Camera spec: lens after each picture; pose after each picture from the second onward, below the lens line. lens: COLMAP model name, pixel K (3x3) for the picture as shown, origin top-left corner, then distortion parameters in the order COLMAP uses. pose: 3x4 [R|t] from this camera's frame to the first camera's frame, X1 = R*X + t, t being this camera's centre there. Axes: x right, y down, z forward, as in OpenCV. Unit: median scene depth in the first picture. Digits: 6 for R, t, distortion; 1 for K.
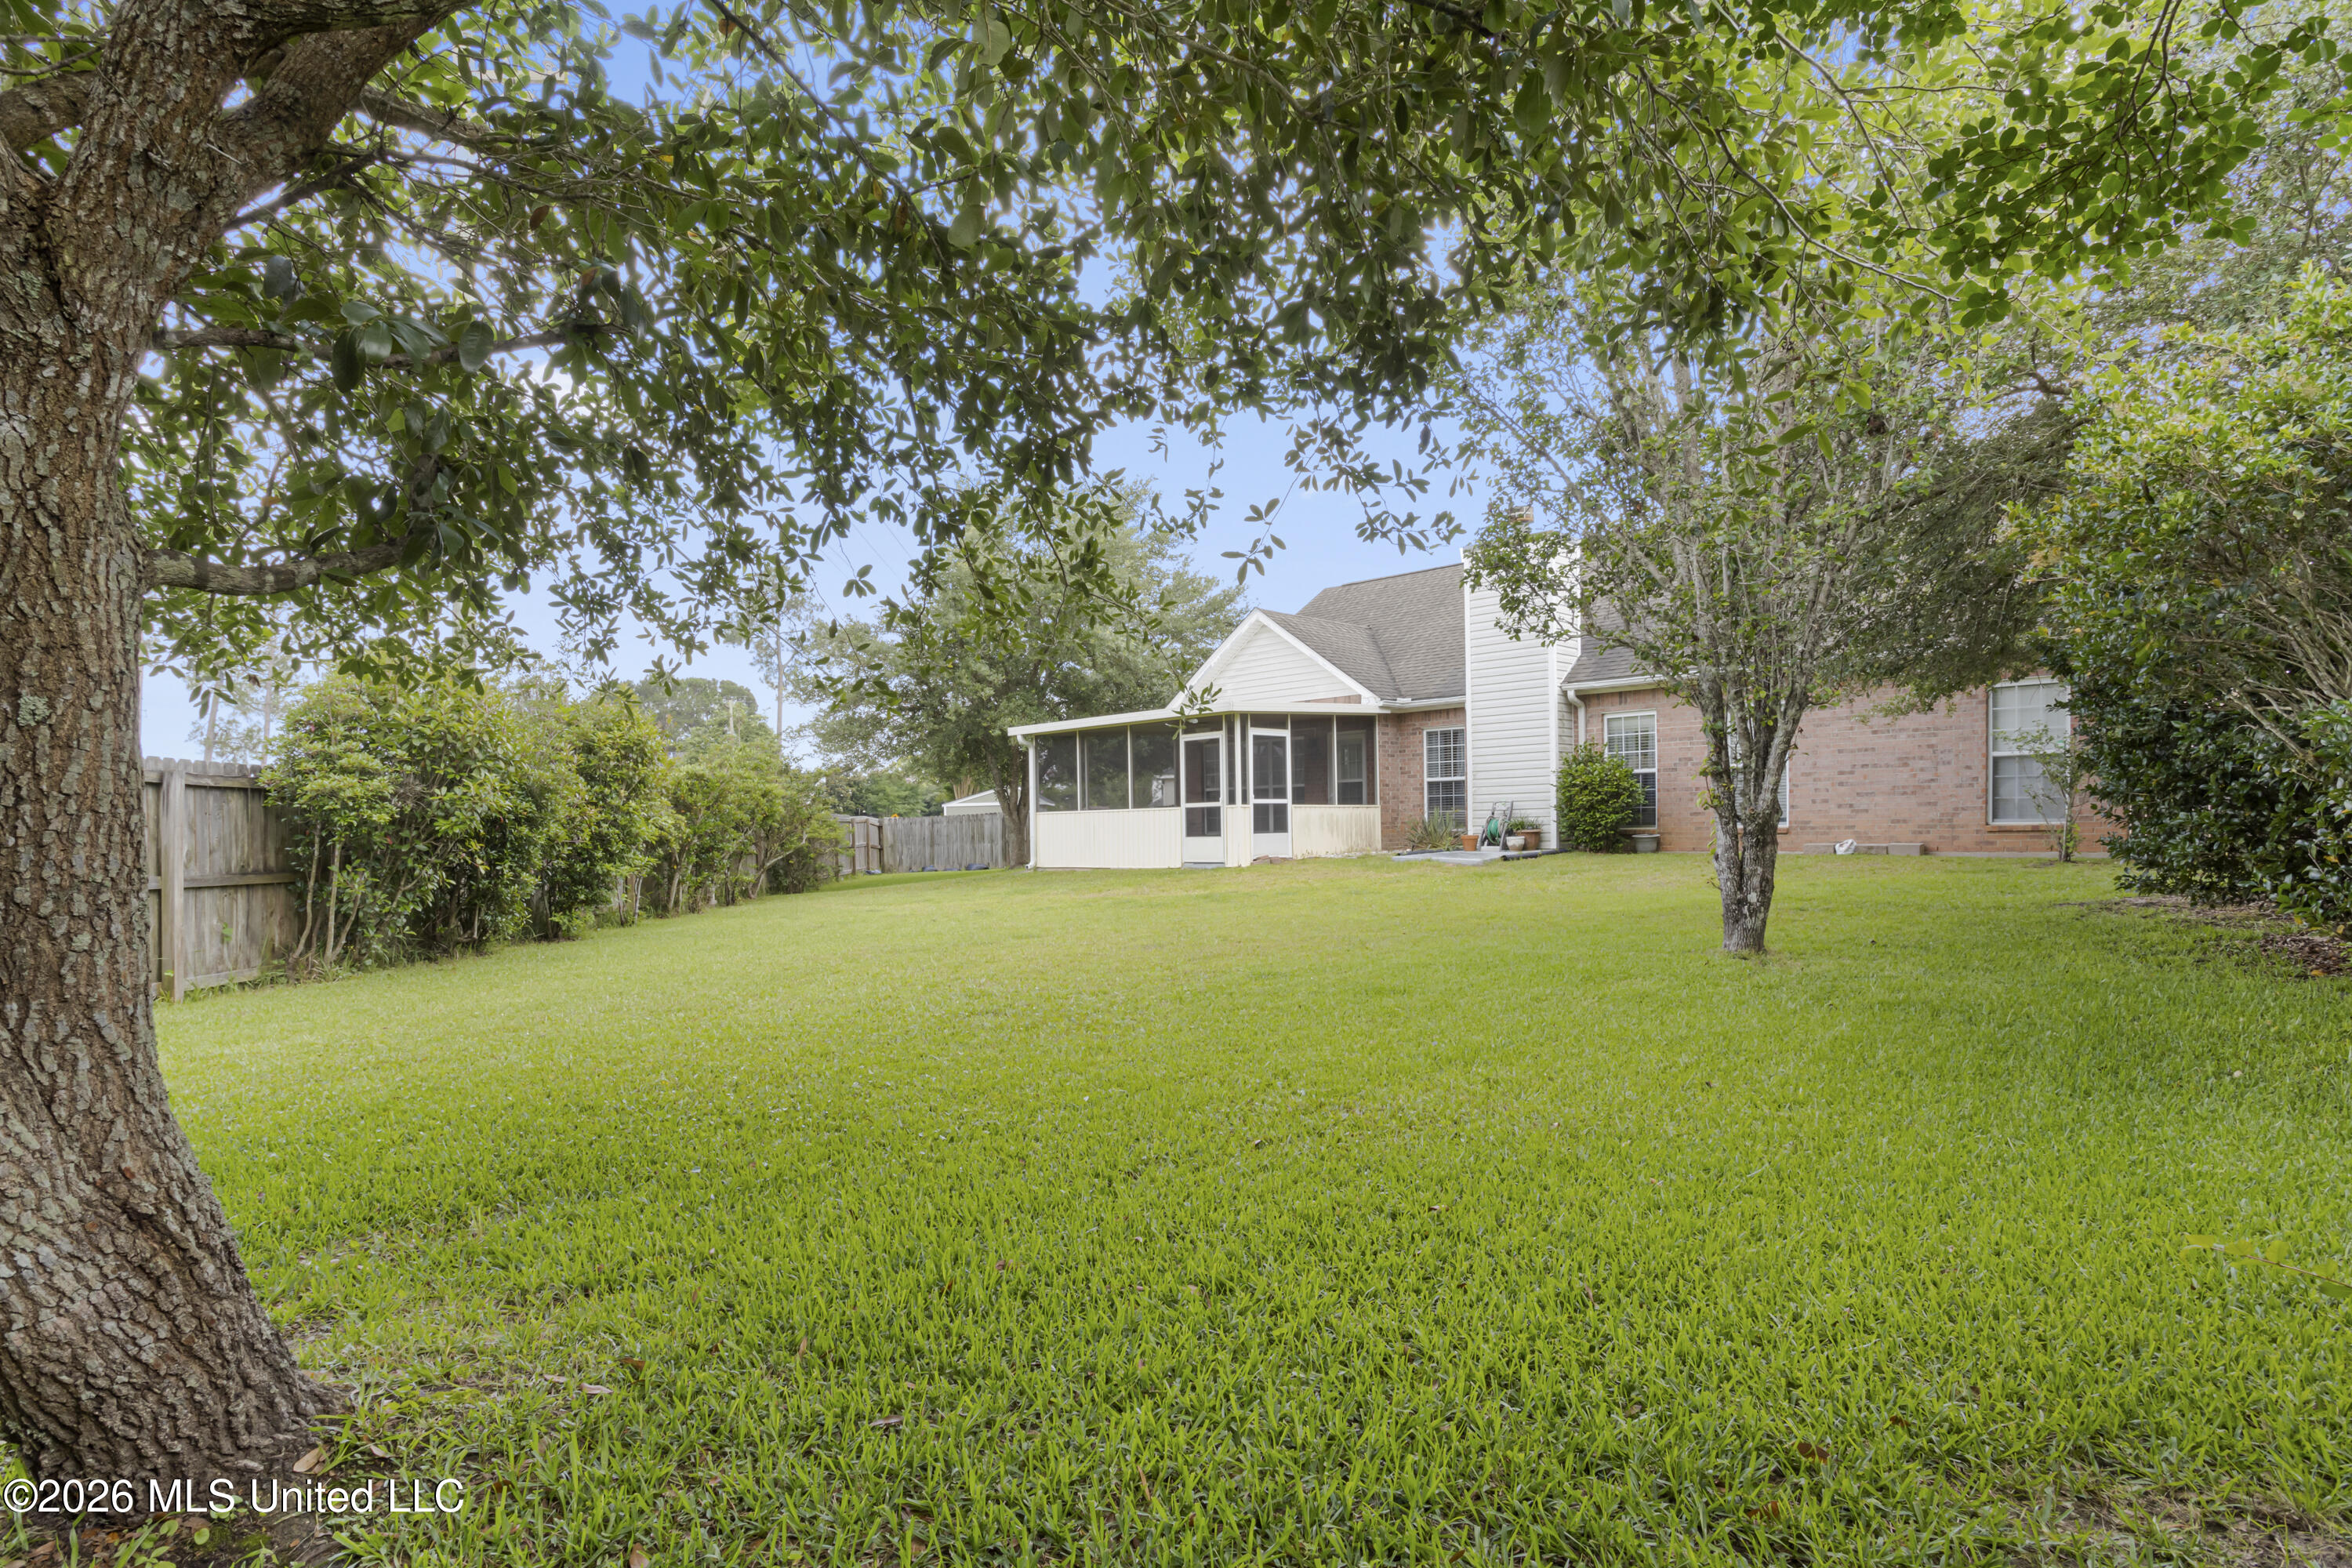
lens RADIAL K [[1230.8, 0, 1168.6], [0, 1230.8, 789.3], [0, 0, 1]] dist [-0.003590, -0.000189]
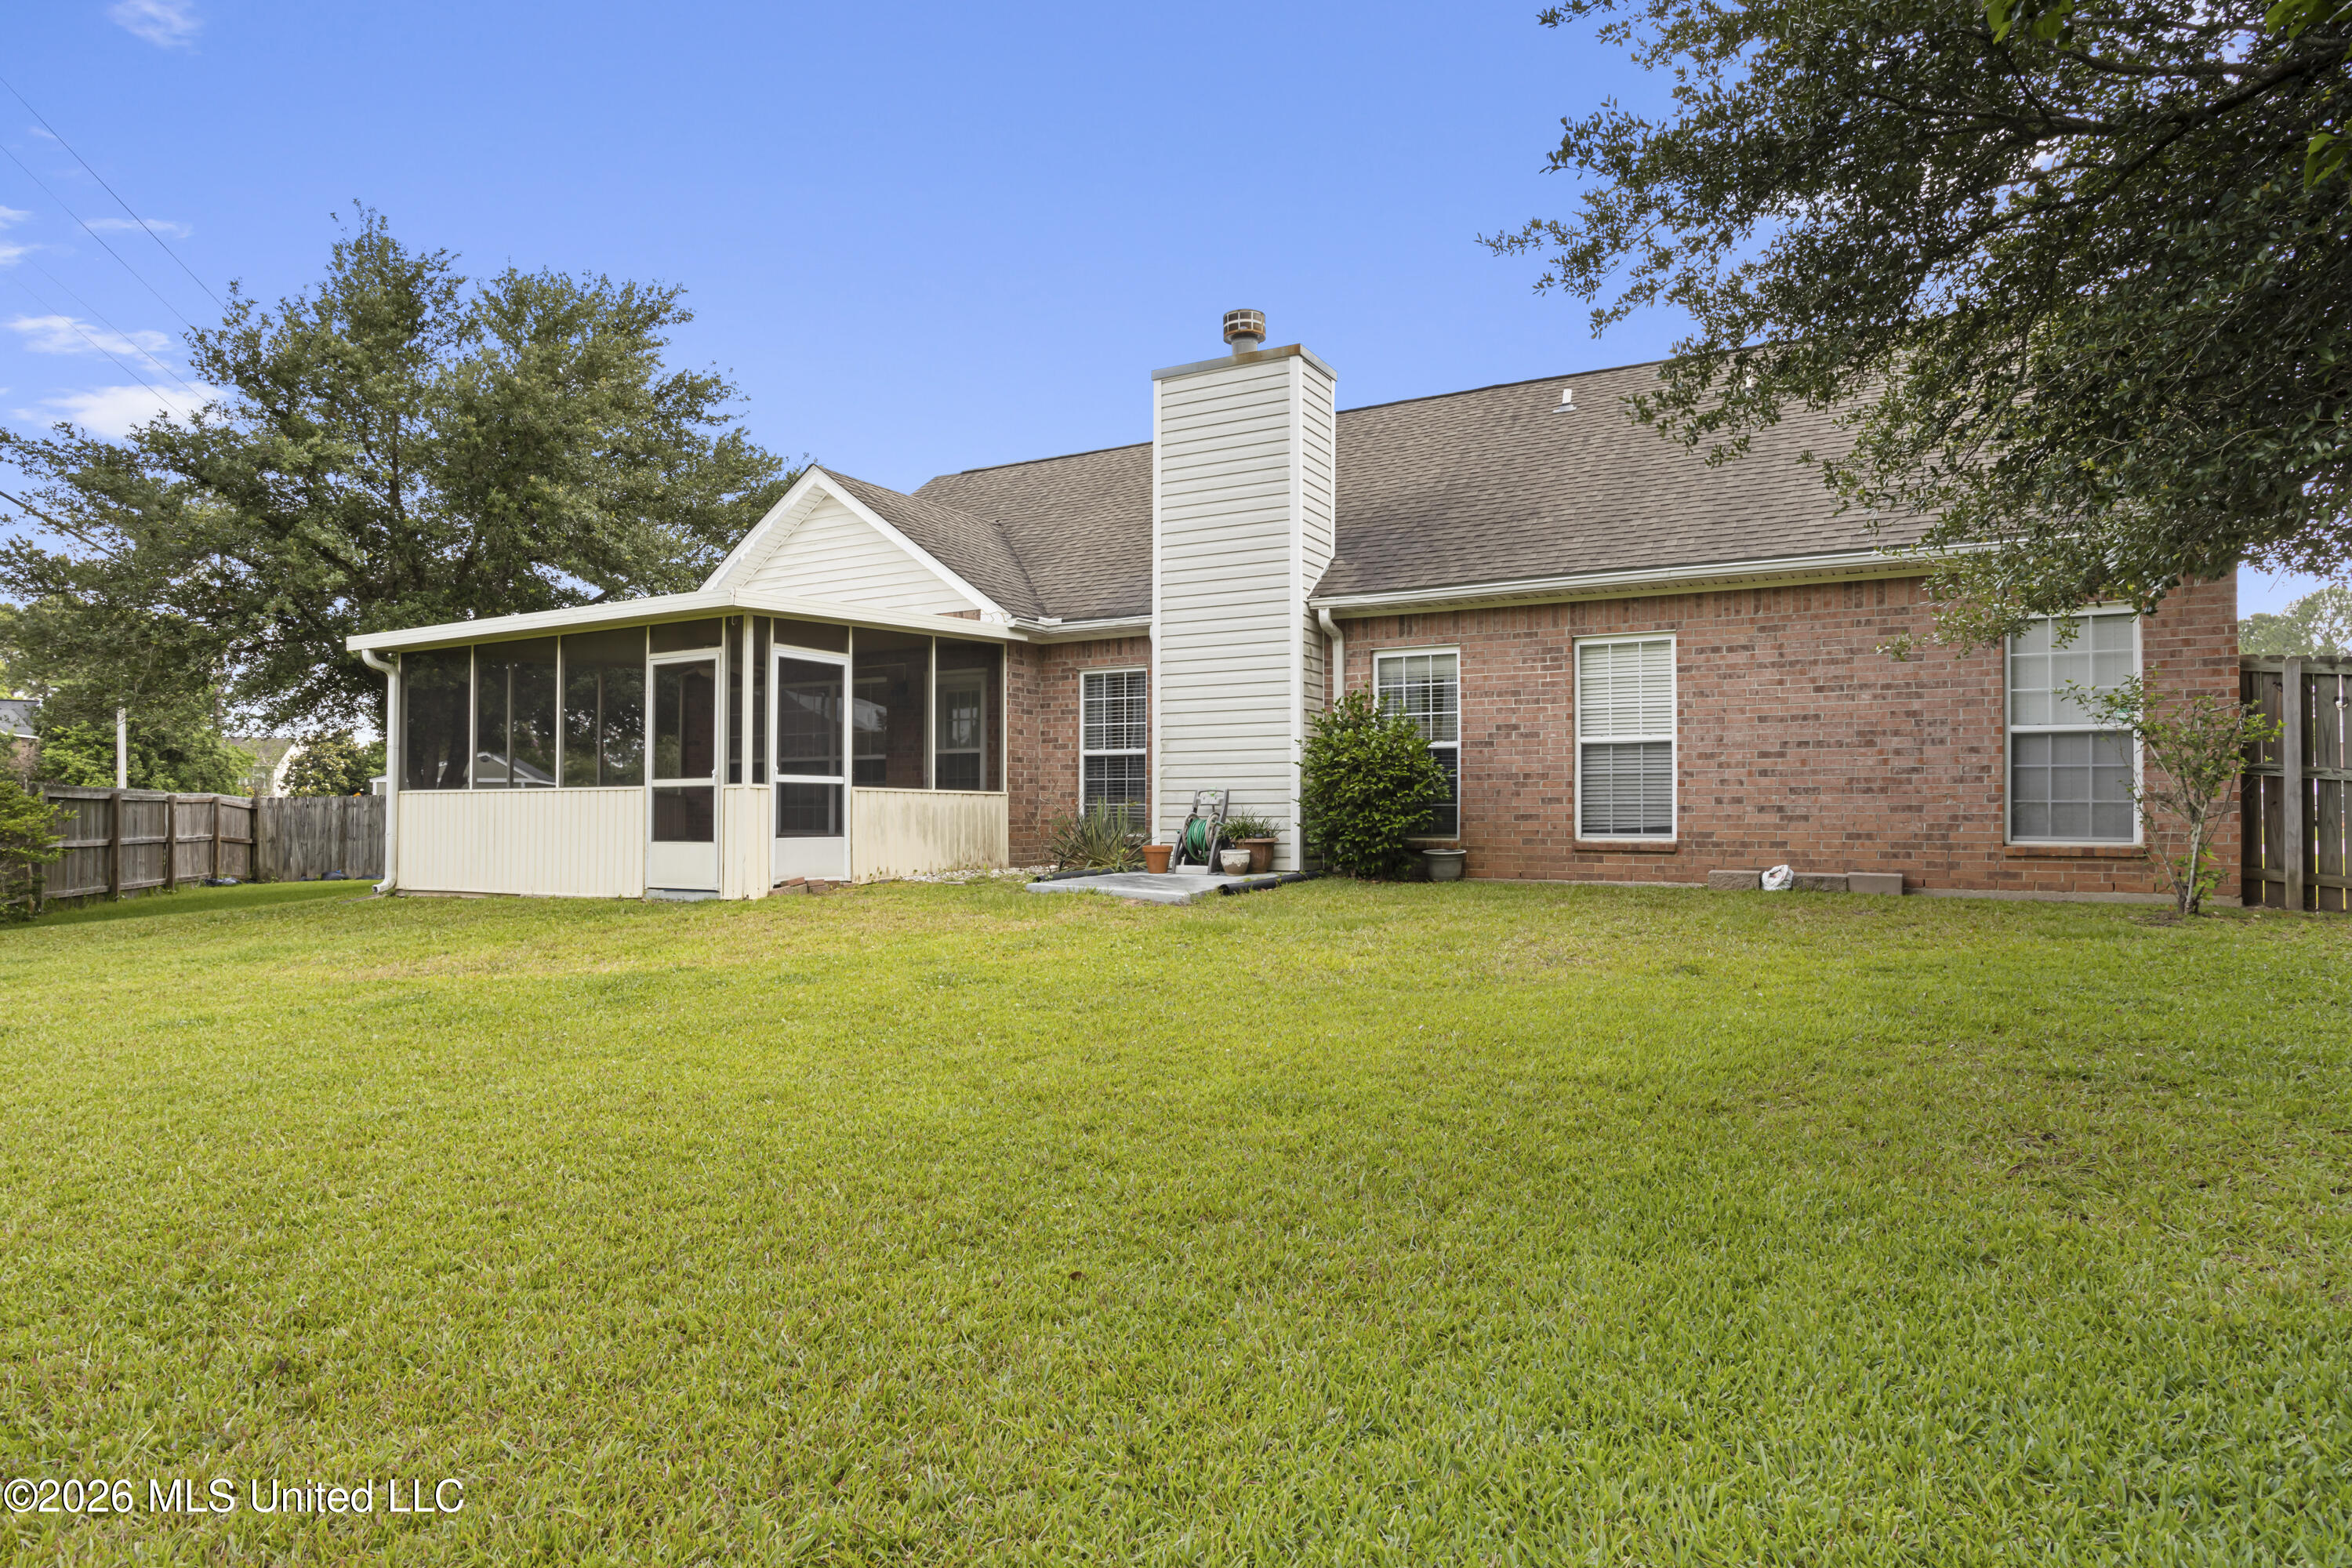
lens RADIAL K [[1405.7, 0, 1170.5], [0, 1405.7, 776.0], [0, 0, 1]] dist [-0.012355, 0.001080]
pose [[0.960297, 0.026517, 0.277717, 0.060968], [-0.026142, 0.999645, -0.005051, 0.006817], [-0.277753, -0.002410, 0.960650, 0.338321]]
